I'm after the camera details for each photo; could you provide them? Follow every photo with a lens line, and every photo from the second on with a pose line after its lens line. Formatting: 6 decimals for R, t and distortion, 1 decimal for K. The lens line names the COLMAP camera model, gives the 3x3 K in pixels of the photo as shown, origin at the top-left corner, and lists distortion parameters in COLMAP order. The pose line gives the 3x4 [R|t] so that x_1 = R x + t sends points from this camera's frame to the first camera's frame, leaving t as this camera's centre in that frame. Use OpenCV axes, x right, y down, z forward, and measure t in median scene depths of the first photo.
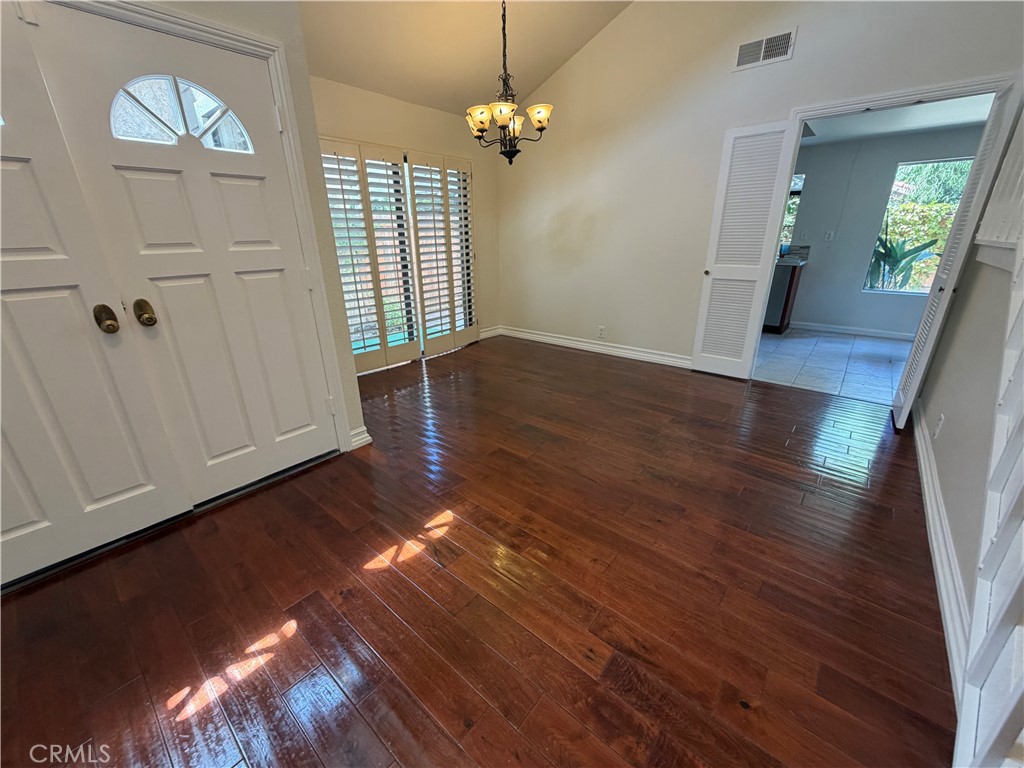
lens RADIAL K [[412.2, 0, 512.0], [0, 412.2, 384.0], [0, 0, 1]] dist [0.000510, 0.000212]
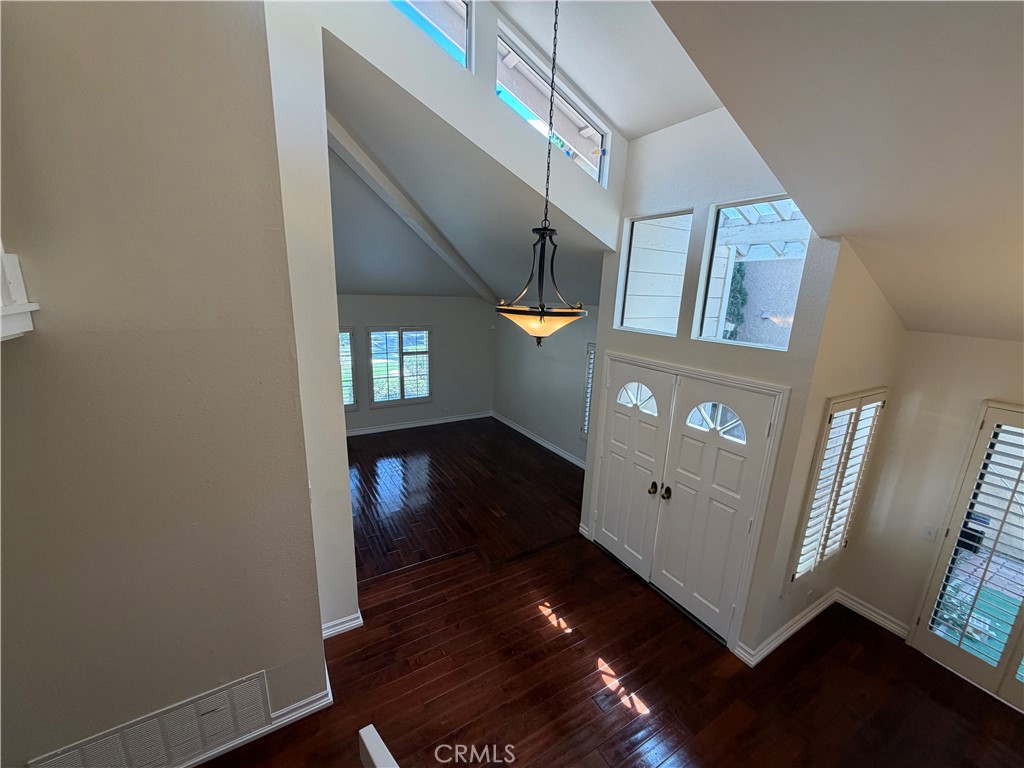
lens RADIAL K [[412.2, 0, 512.0], [0, 412.2, 384.0], [0, 0, 1]] dist [0.000510, 0.000212]
pose [[-0.318669, 0.224498, -0.920897, 1.152362], [-0.357918, 0.871121, 0.336218, -1.067821], [0.877693, 0.436748, -0.197248, 0.477255]]
